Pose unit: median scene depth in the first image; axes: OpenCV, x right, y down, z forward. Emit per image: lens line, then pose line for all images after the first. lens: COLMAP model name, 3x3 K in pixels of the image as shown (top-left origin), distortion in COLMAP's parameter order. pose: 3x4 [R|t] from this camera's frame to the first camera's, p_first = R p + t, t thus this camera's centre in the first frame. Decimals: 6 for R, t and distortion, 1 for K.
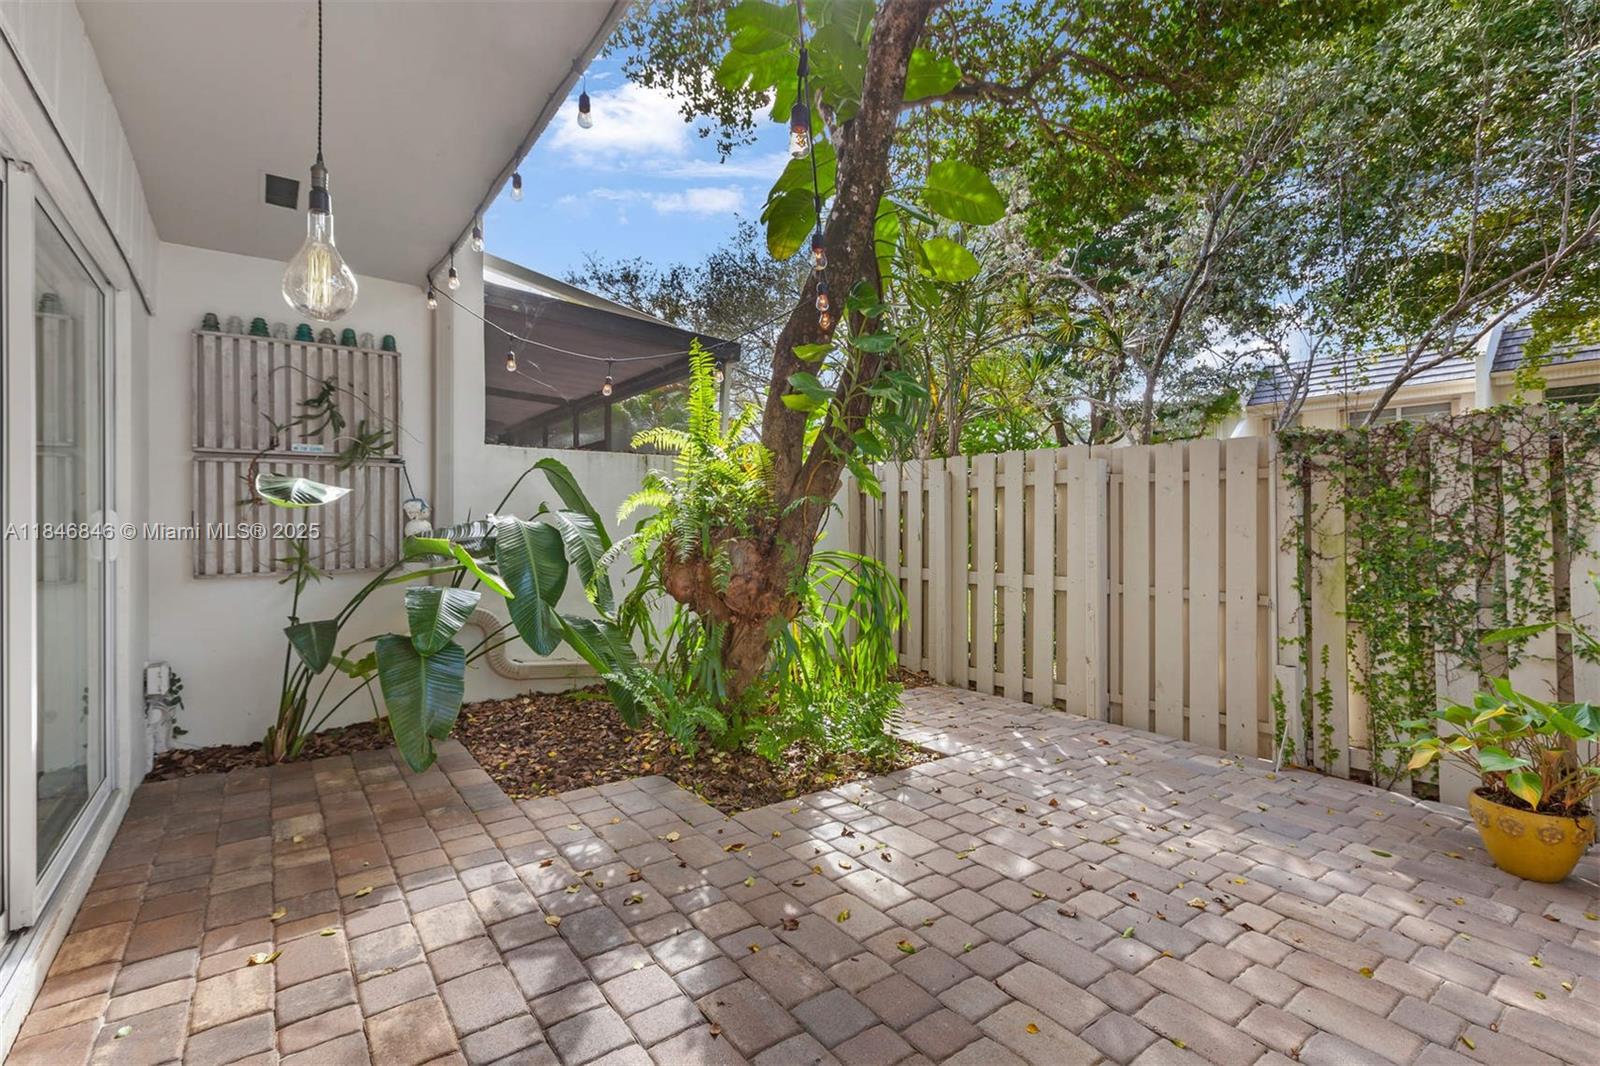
lens RADIAL K [[744.1, 0, 800.6], [0, 744.1, 523.9], [0, 0, 1]] dist [-0.001523, -0.001712]
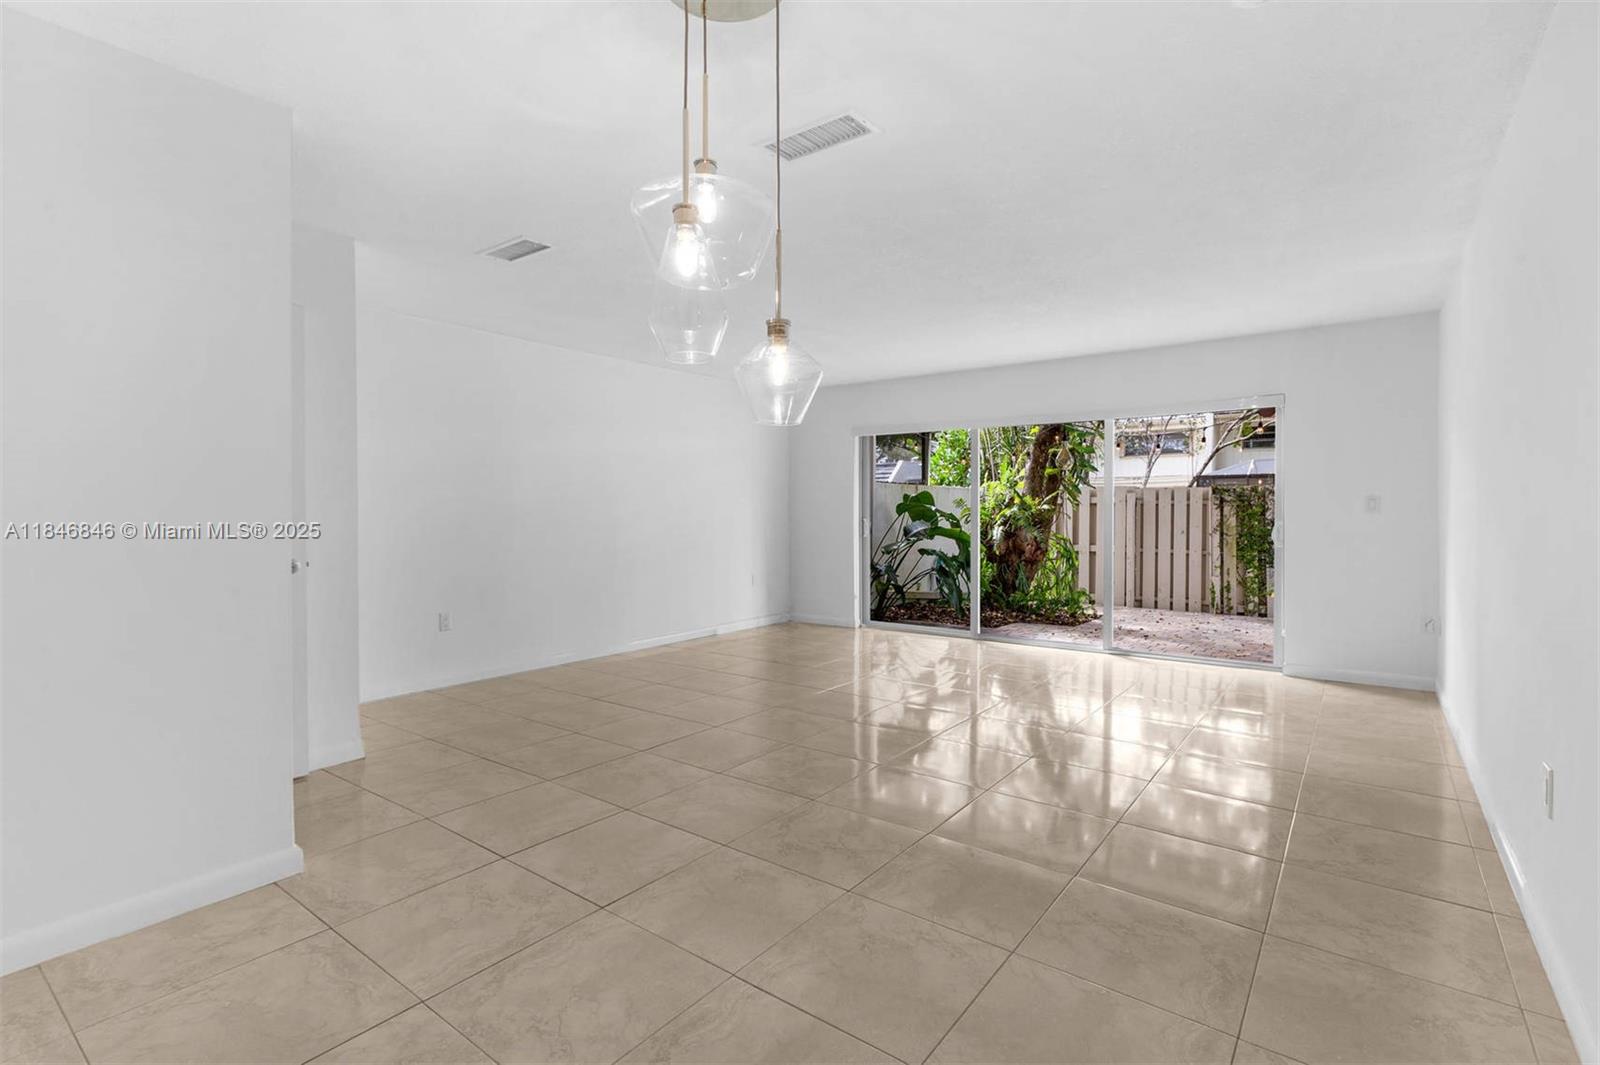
lens RADIAL K [[744.1, 0, 804.8], [0, 744.1, 528.6], [0, 0, 1]] dist [-0.001523, -0.001712]
pose [[0.956417, -0.001901, 0.291998, -1.686948], [-0.003683, 0.999821, 0.018570, -0.024157], [-0.291981, -0.018836, 0.956239, -1.219711]]
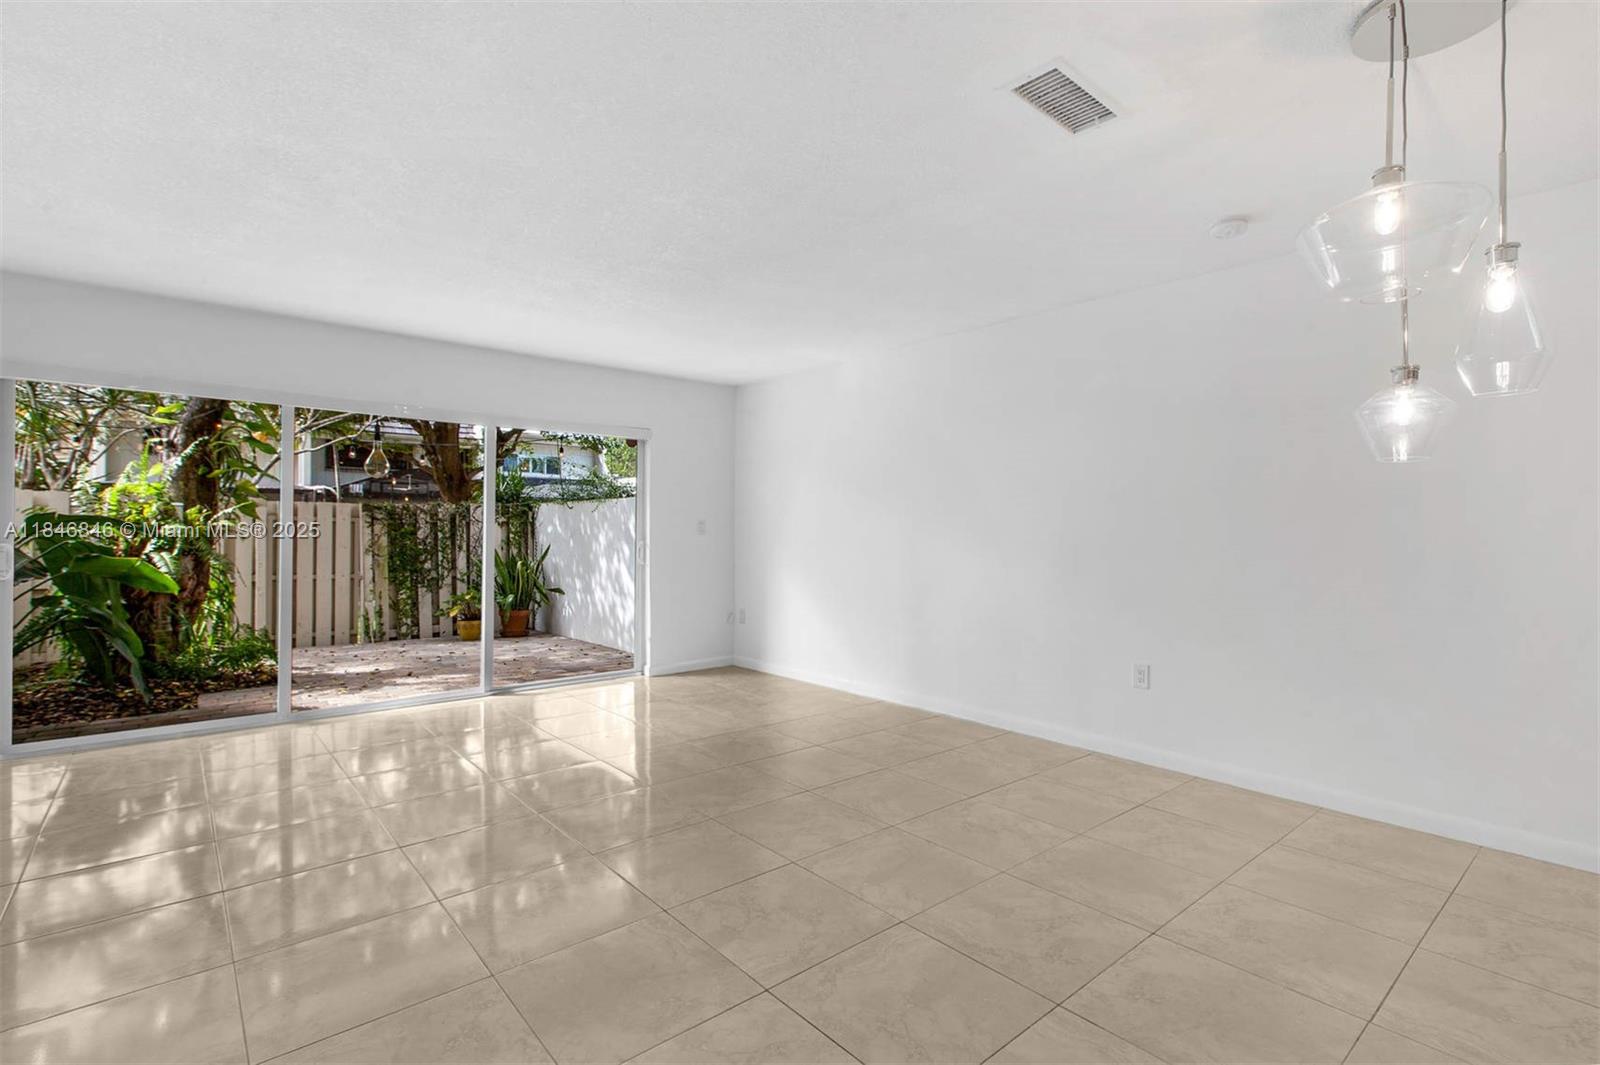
lens RADIAL K [[744.1, 0, 806.1], [0, 744.1, 533.1], [0, 0, 1]] dist [-0.001523, -0.001712]
pose [[-0.085734, 0.004807, 0.996306, -2.078801], [-0.004791, 0.999975, -0.005237, -0.025984], [-0.996307, -0.005222, -0.085709, -0.216296]]
